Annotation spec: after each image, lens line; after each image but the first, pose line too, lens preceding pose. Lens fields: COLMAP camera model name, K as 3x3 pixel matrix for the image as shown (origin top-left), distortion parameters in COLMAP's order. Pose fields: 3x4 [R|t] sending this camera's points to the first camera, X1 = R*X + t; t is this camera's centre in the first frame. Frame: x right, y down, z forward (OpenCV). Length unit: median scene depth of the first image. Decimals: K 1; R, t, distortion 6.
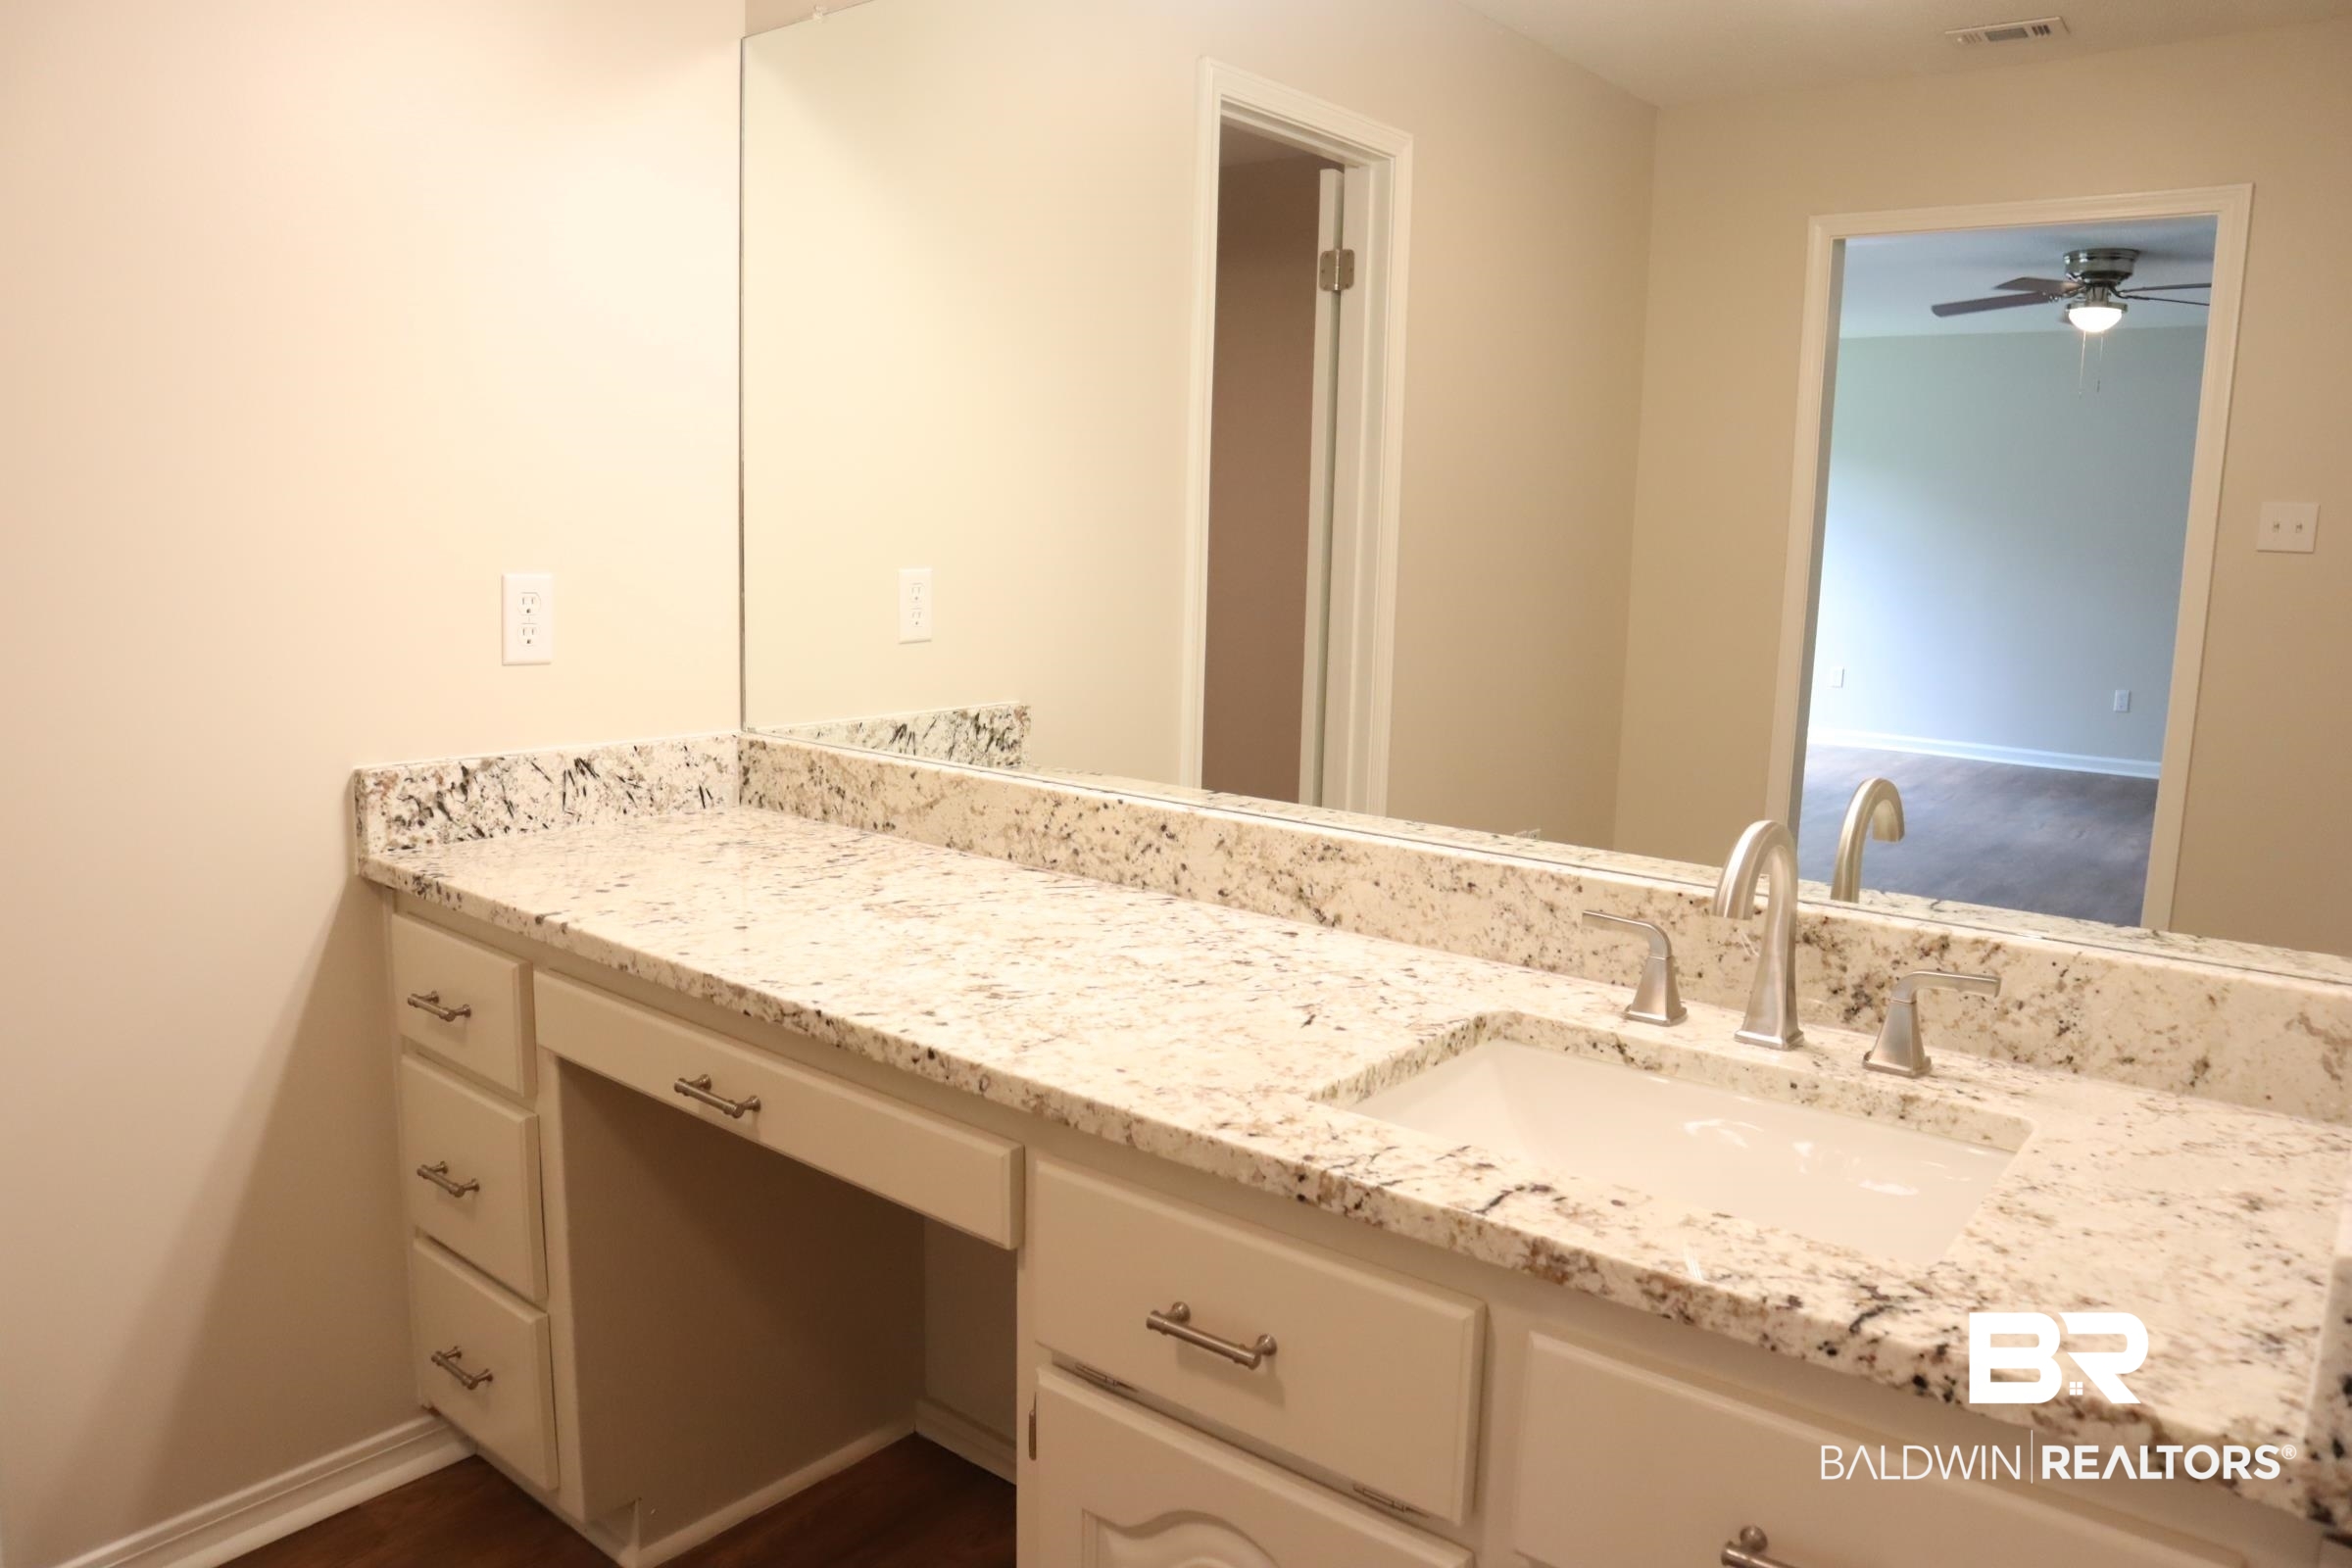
lens RADIAL K [[1646.3, 0, 1186.0], [0, 1646.3, 778.0], [0, 0, 1]] dist [-0.127652, 0.093711]
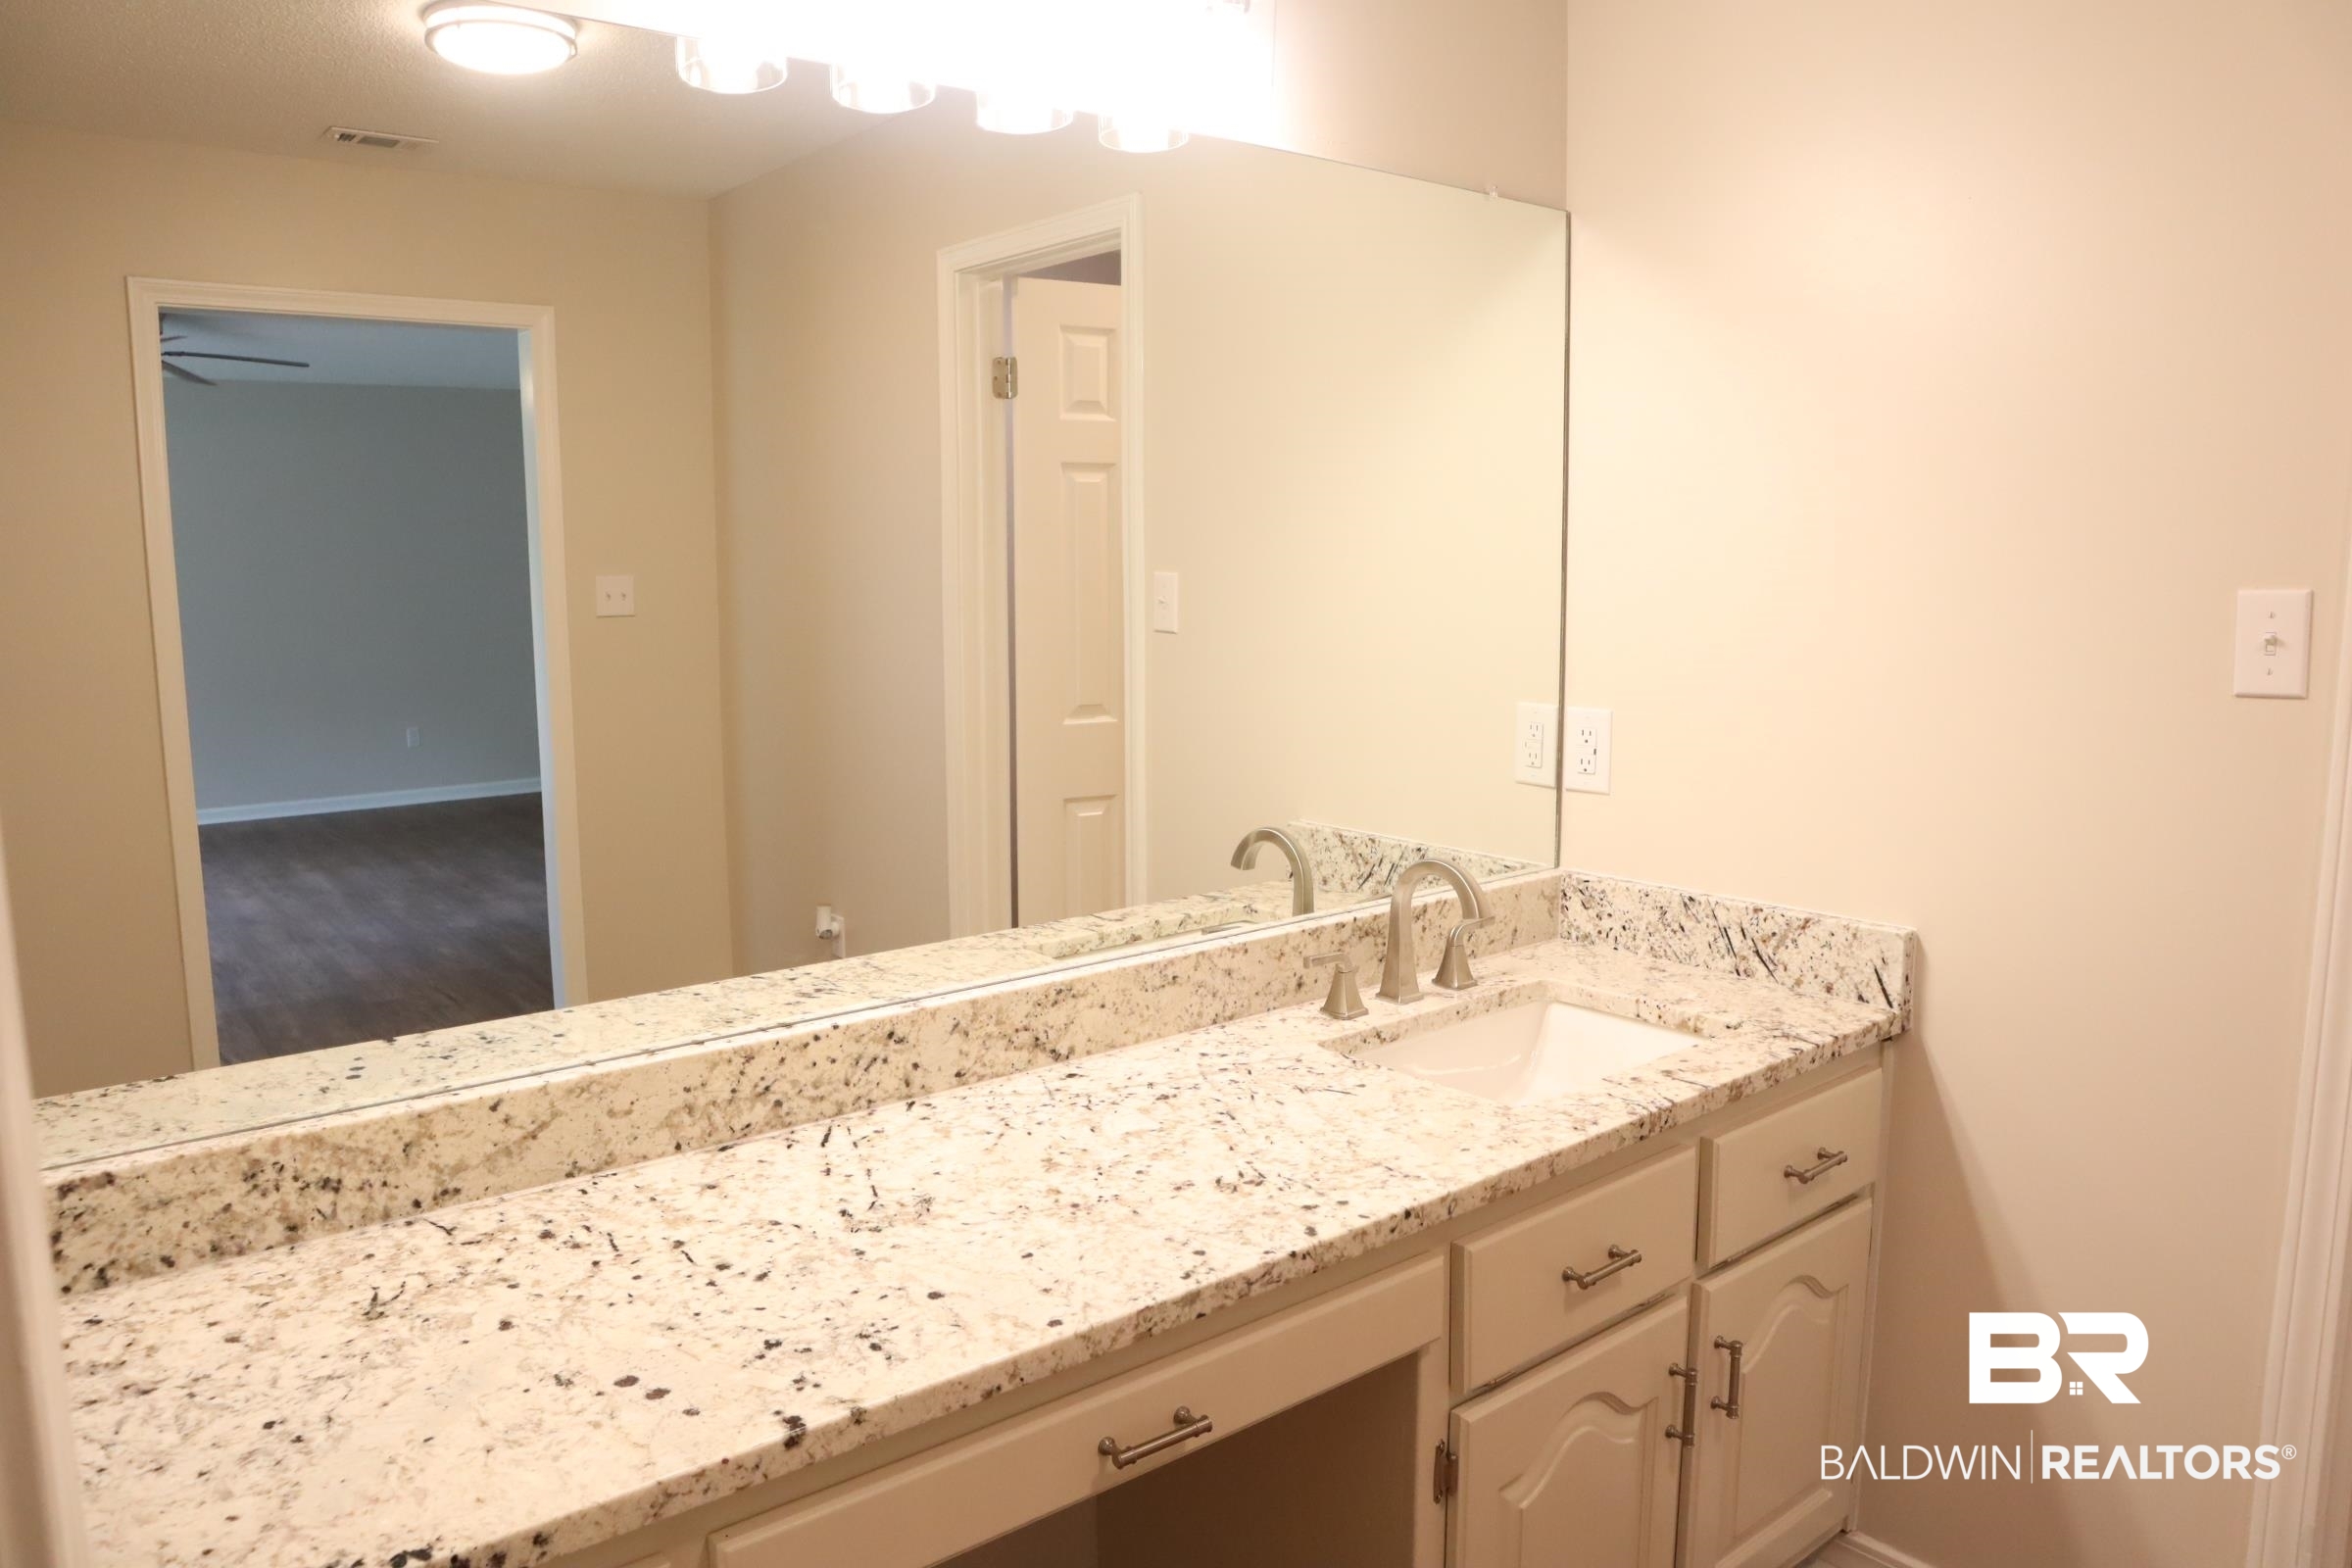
lens RADIAL K [[1646.3, 0, 1186.0], [0, 1646.3, 778.0], [0, 0, 1]] dist [-0.127652, 0.093711]
pose [[0.186005, -0.159668, 0.969489, -0.939048], [0.156940, 0.978868, 0.131102, -0.227937], [-0.969934, 0.127766, 0.207132, 0.671179]]
